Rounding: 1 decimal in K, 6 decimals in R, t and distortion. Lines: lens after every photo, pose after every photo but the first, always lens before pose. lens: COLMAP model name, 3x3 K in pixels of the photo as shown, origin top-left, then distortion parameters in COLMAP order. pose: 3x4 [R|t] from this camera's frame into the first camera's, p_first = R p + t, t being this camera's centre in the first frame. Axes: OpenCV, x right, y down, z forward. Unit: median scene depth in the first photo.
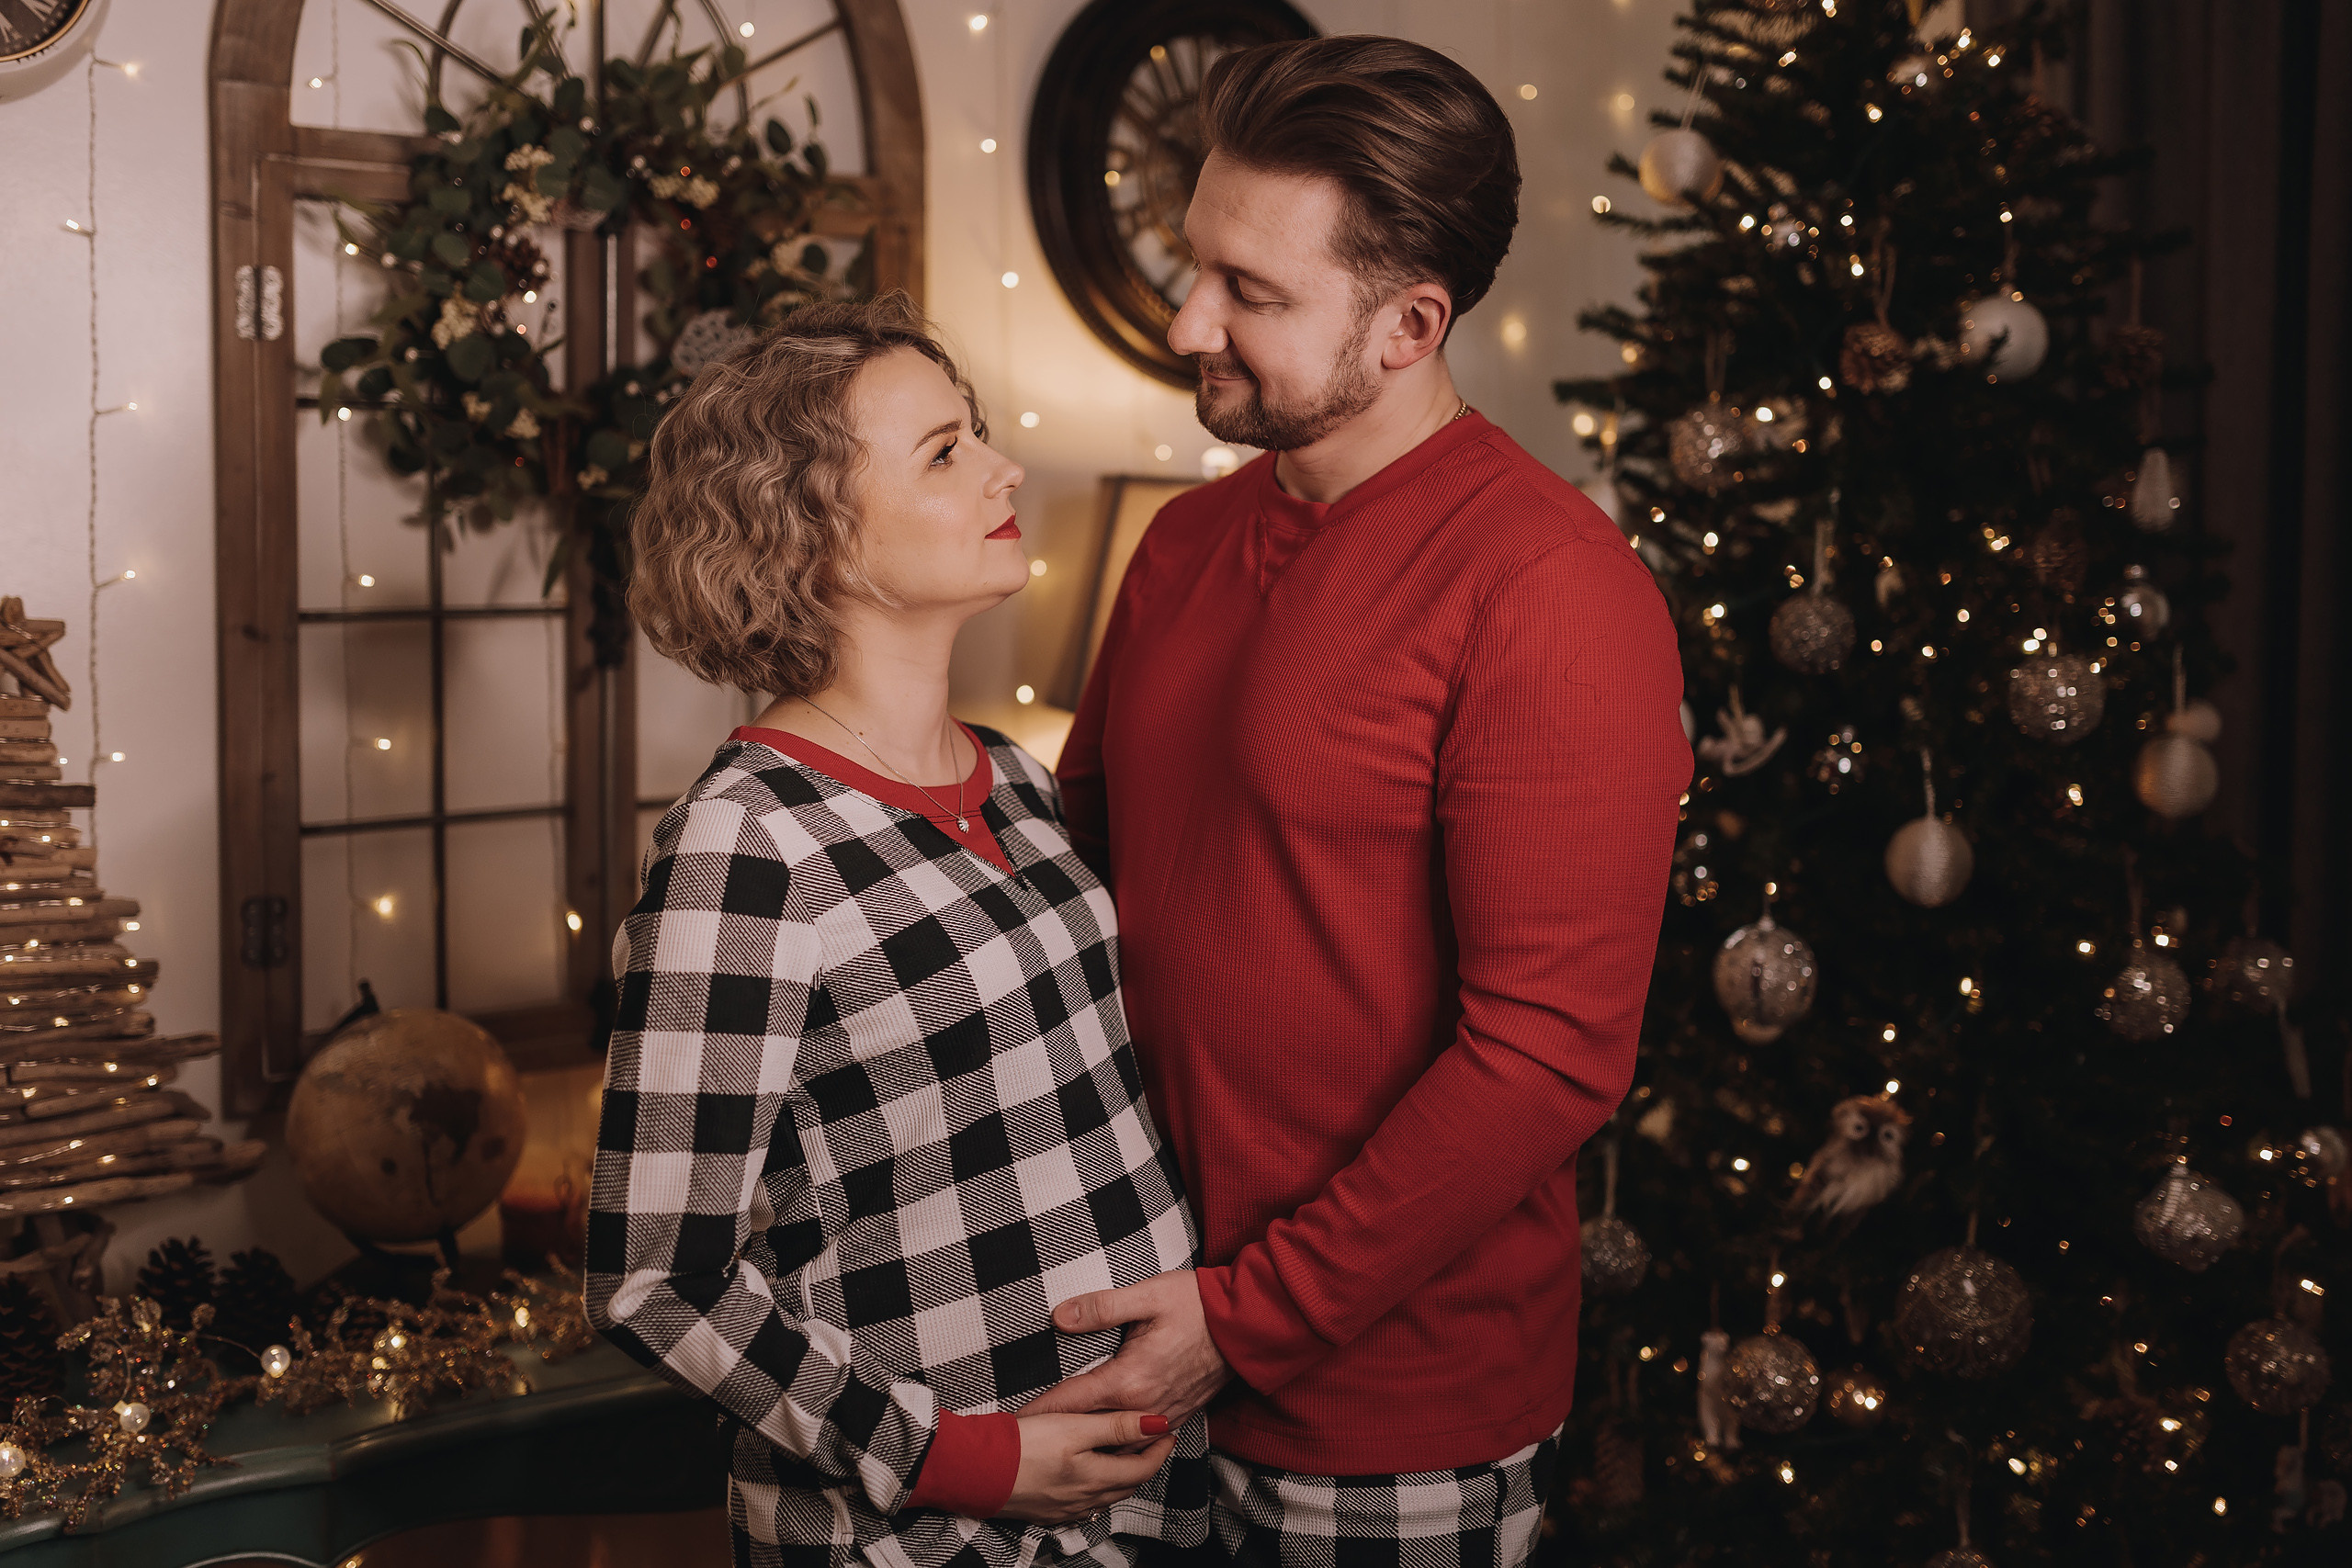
lens RADIAL K [[2346.2, 0, 1176.9], [0, 2346.2, 623.1], [0, 0, 1]] dist [0.001510, 0.039553]
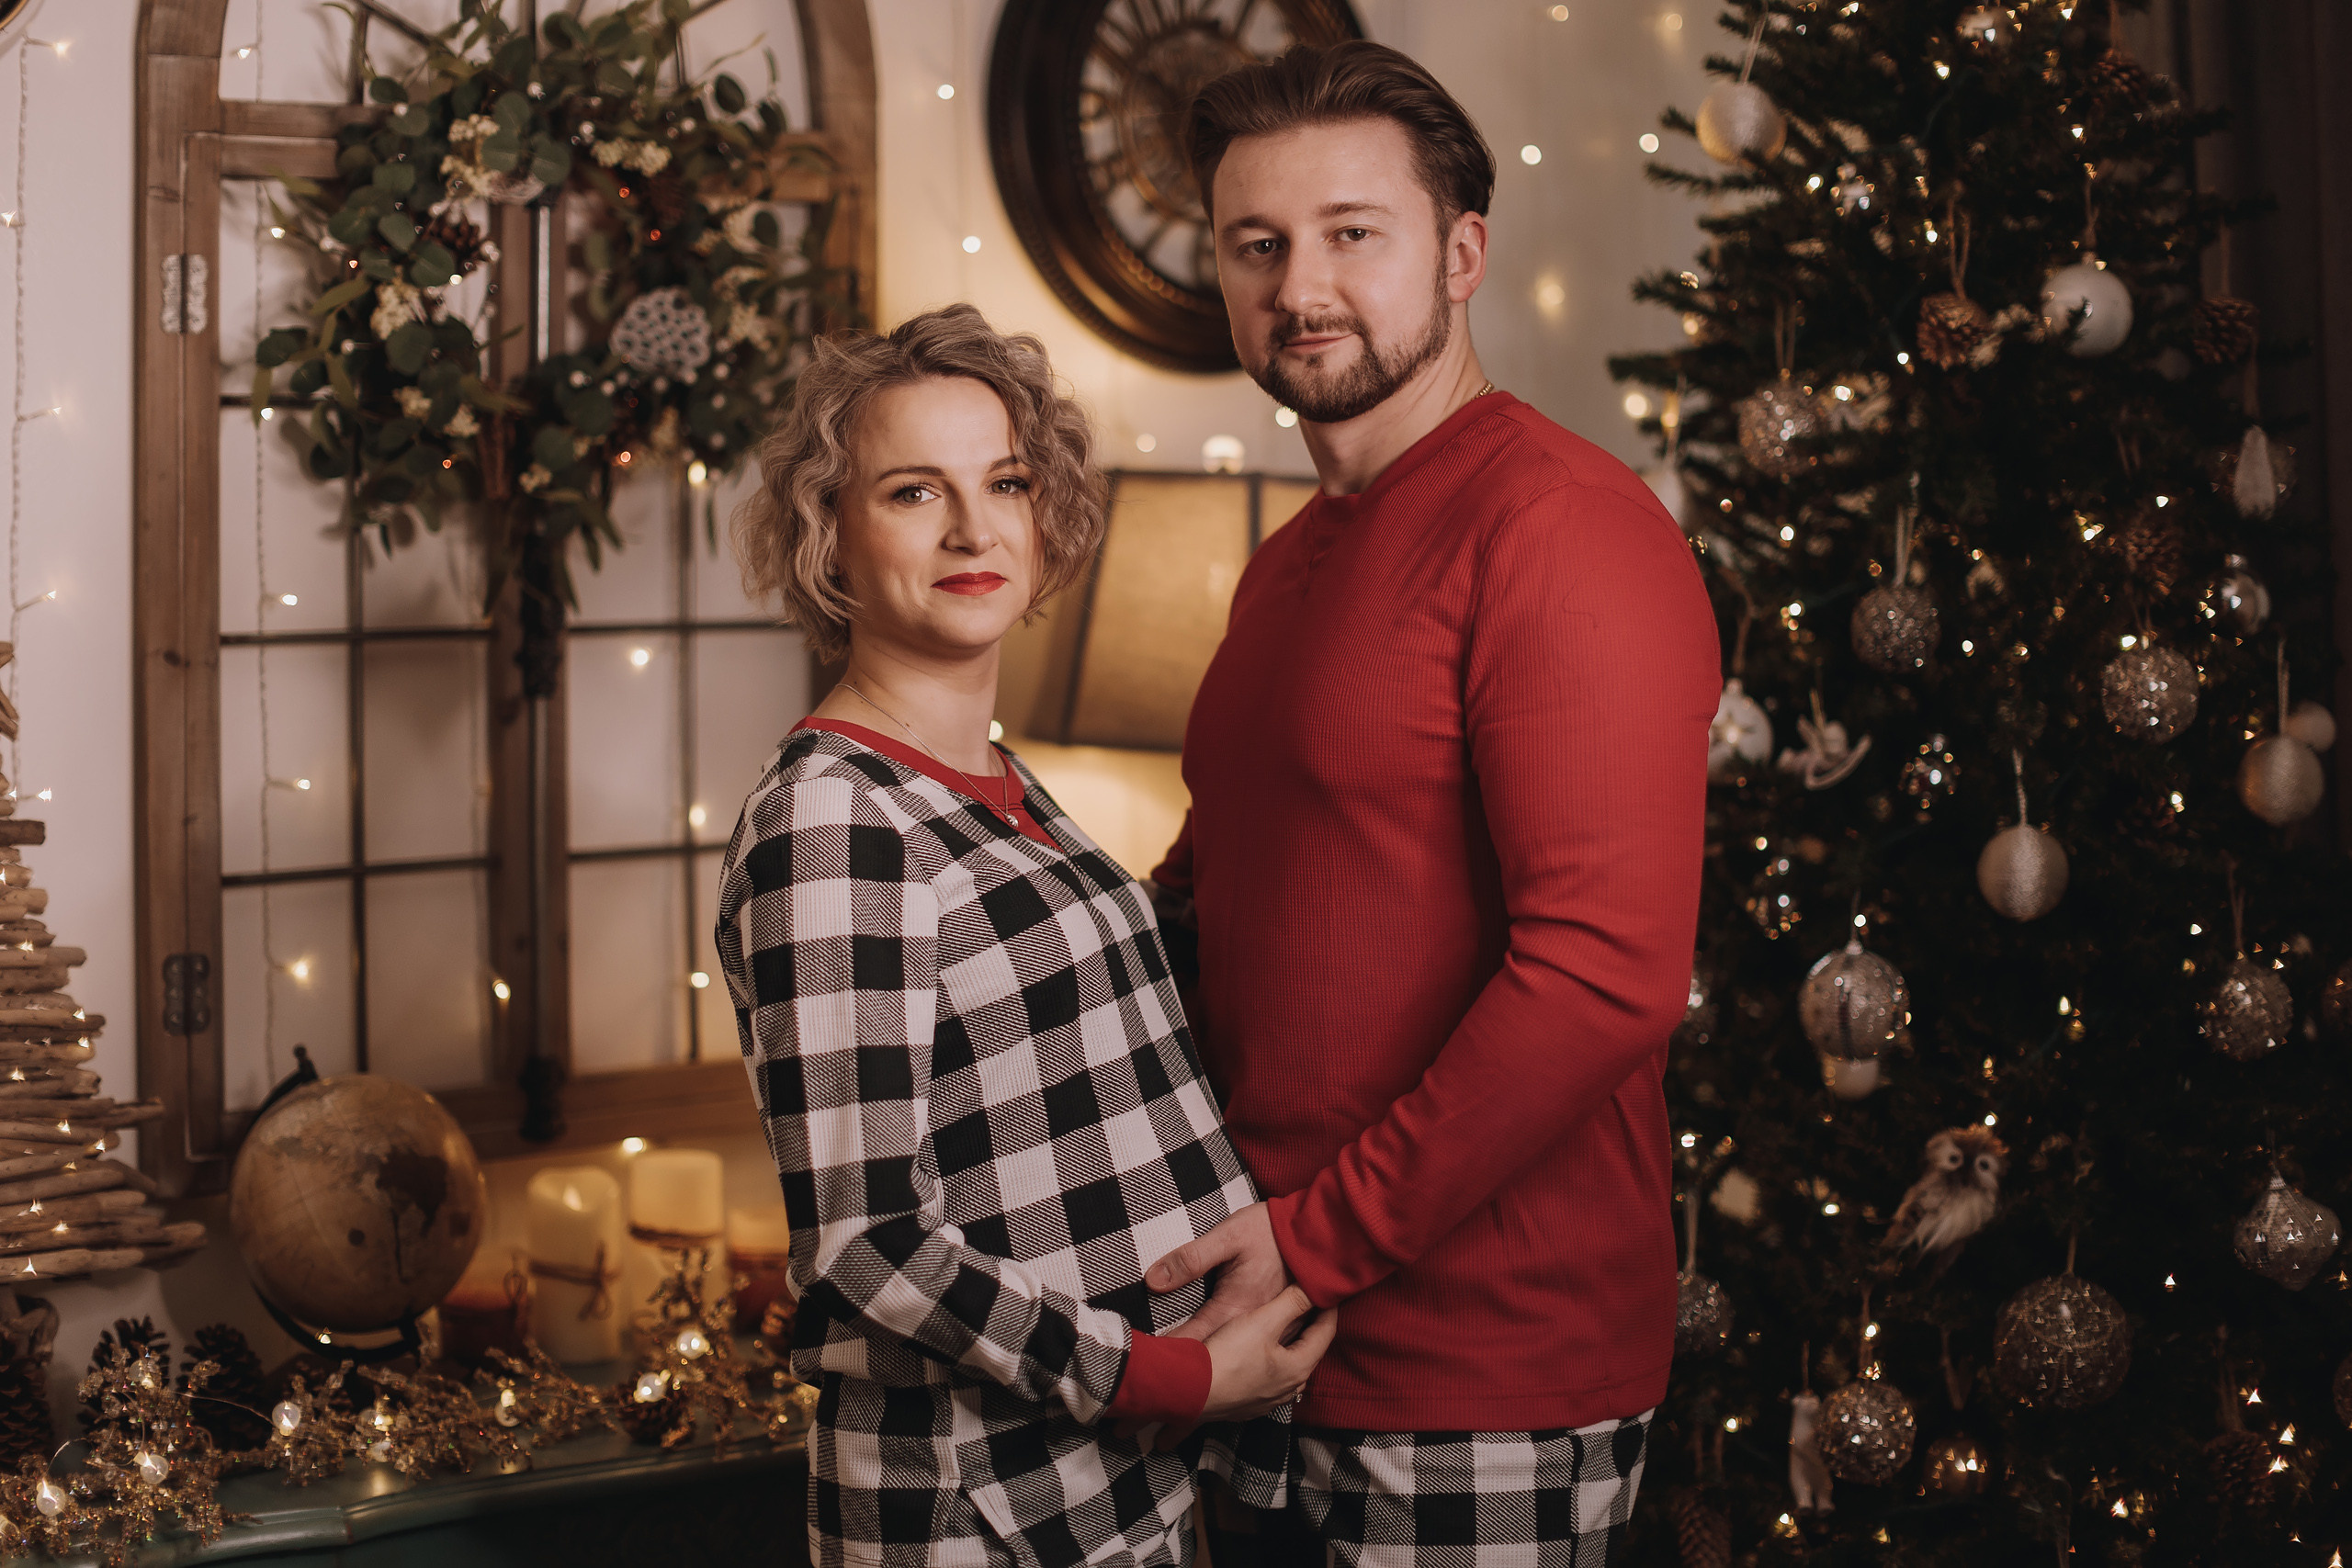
lens RADIAL K [[3669.4, 0, 1170.2], [0, 3669.4, 467.1], [0, 0, 1]] dist [-0.169541, 0.125933]
pose [[0.998583, -0.013627, 0.051441, -0.083716], [0.016958, 0.997749, -0.064887, 0.027685], [-0.050441, 0.065668, 0.996566, -0.404023]]
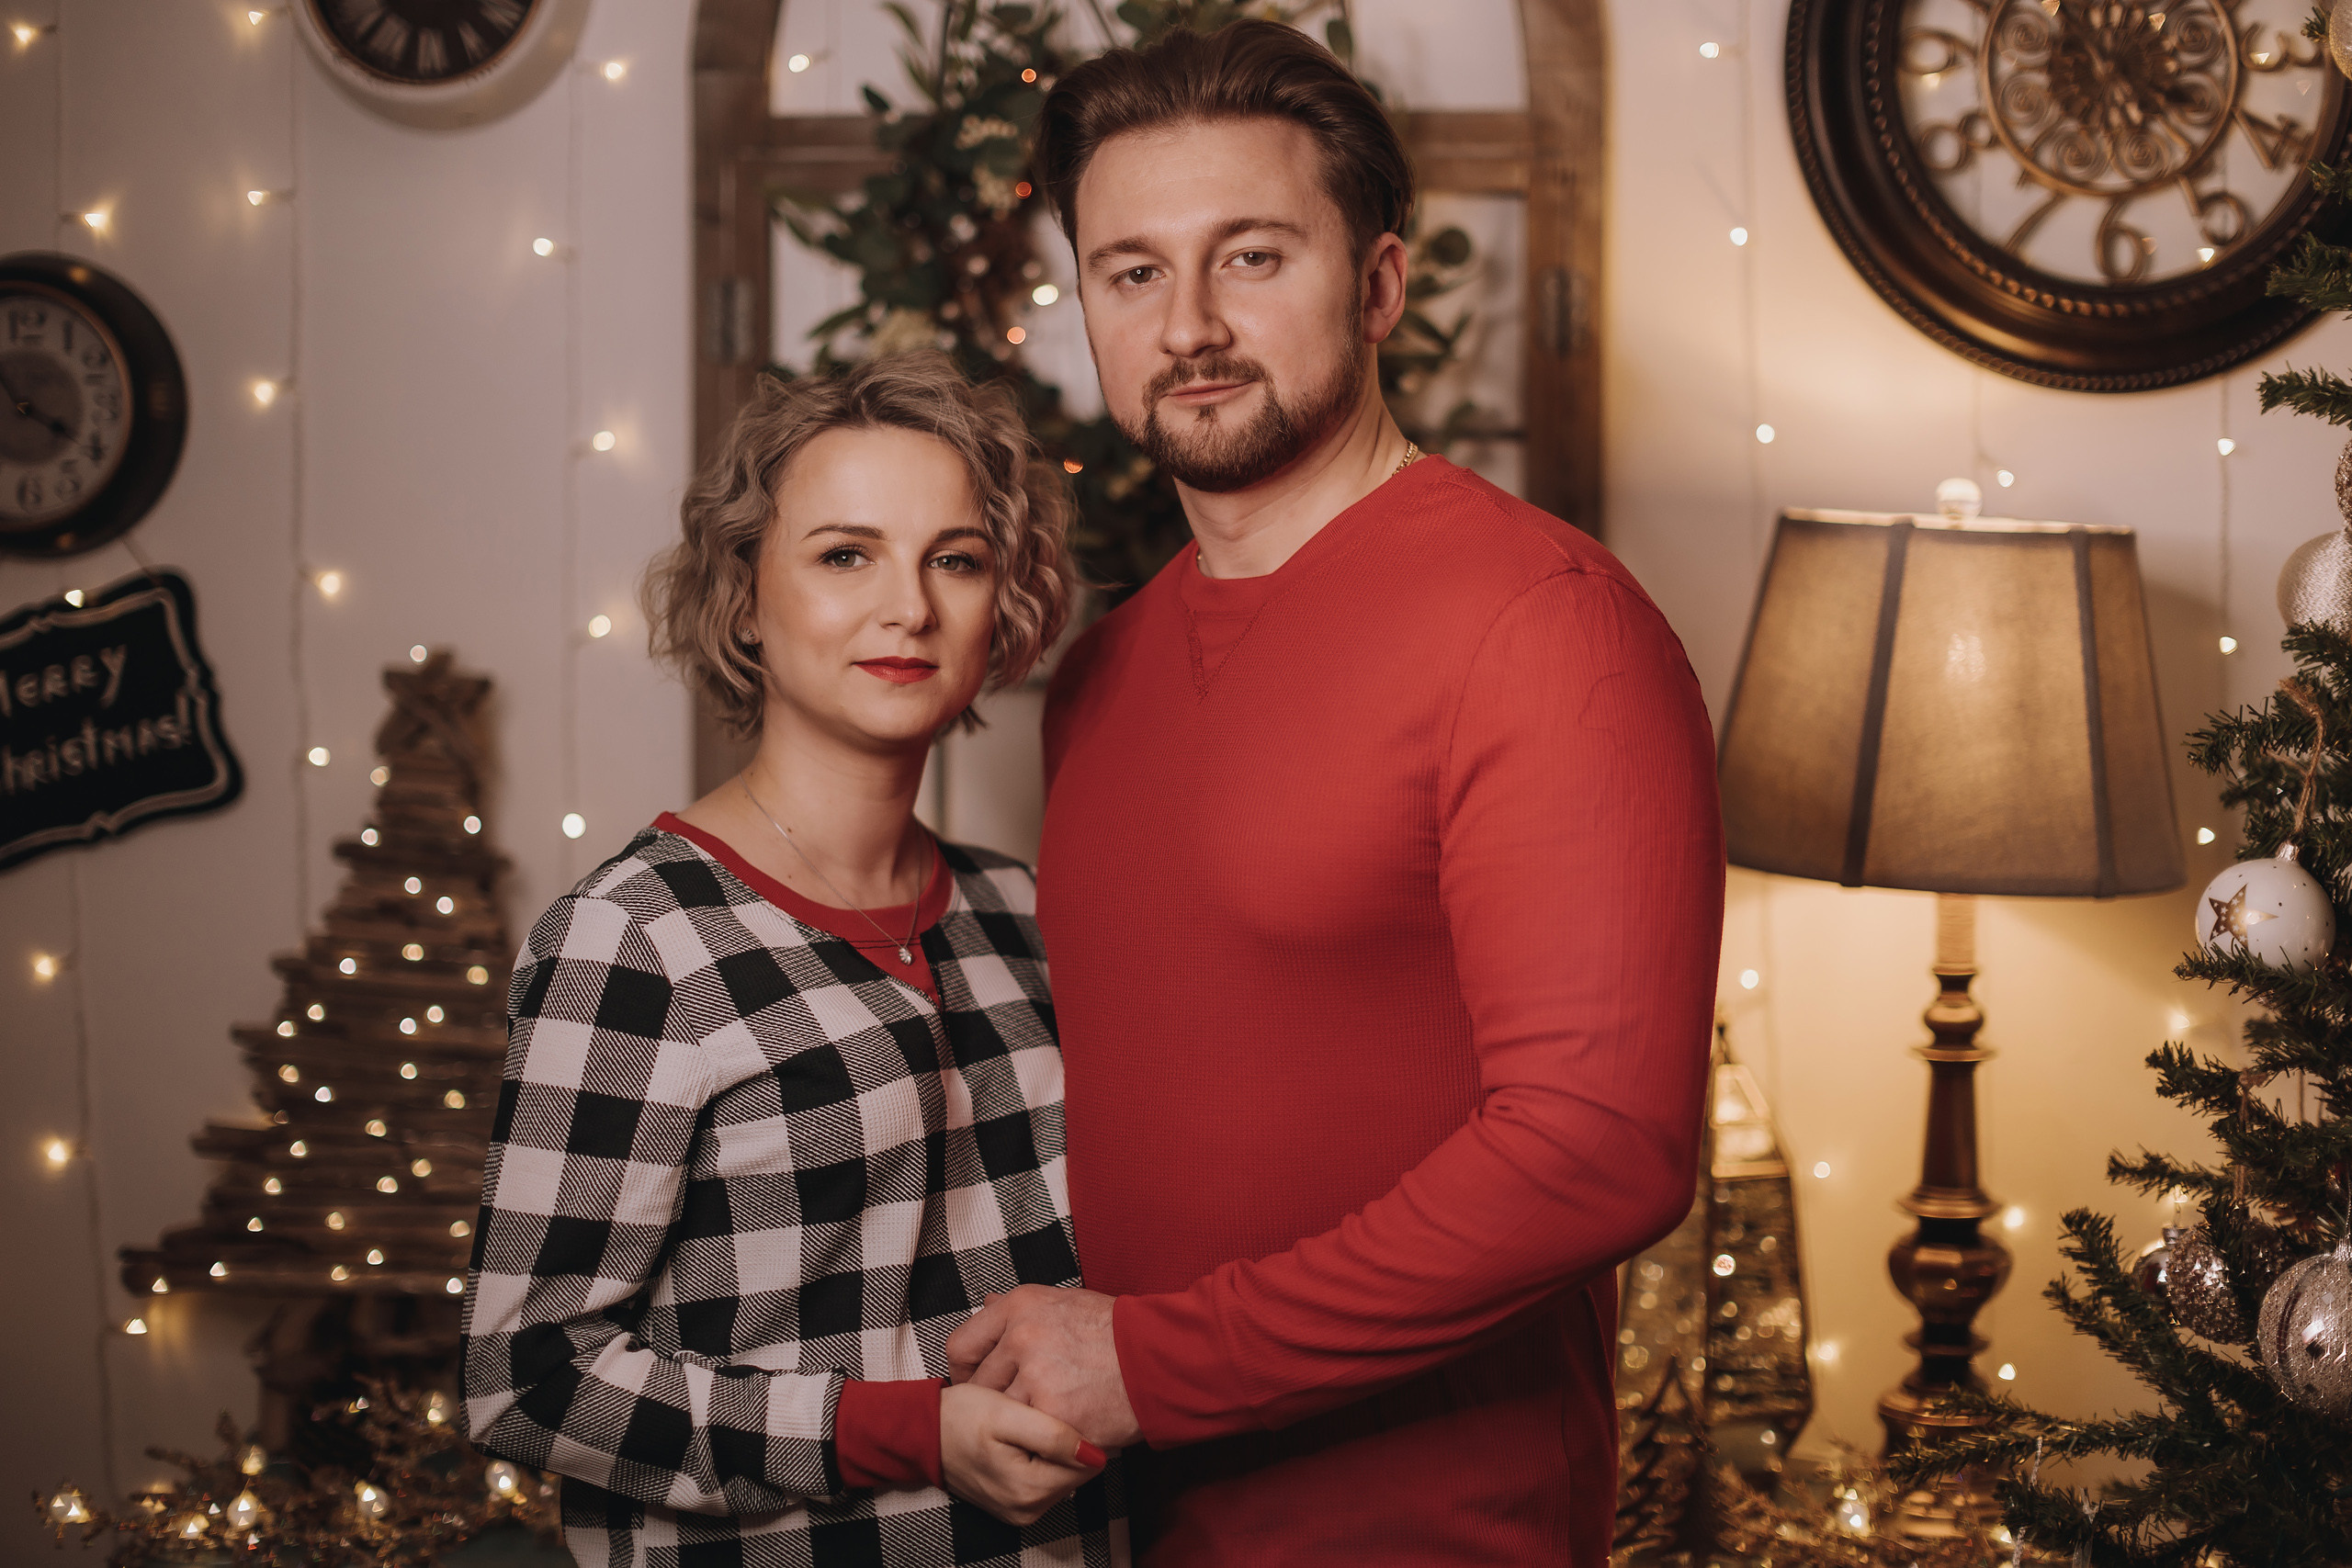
lens RADIAL K [[3506.9, 0, 1179.3], [0, 3506.9, 774.4], [0, 0, 1]] dist [-0.161174, 0.156383]
pose [[0.774764, 0.049321, -0.630324, 0.568761], [-0.033686, 0.998757, 0.036744, -0.020073], [0.631353, -0.007235, 0.775462, 0.092159]]
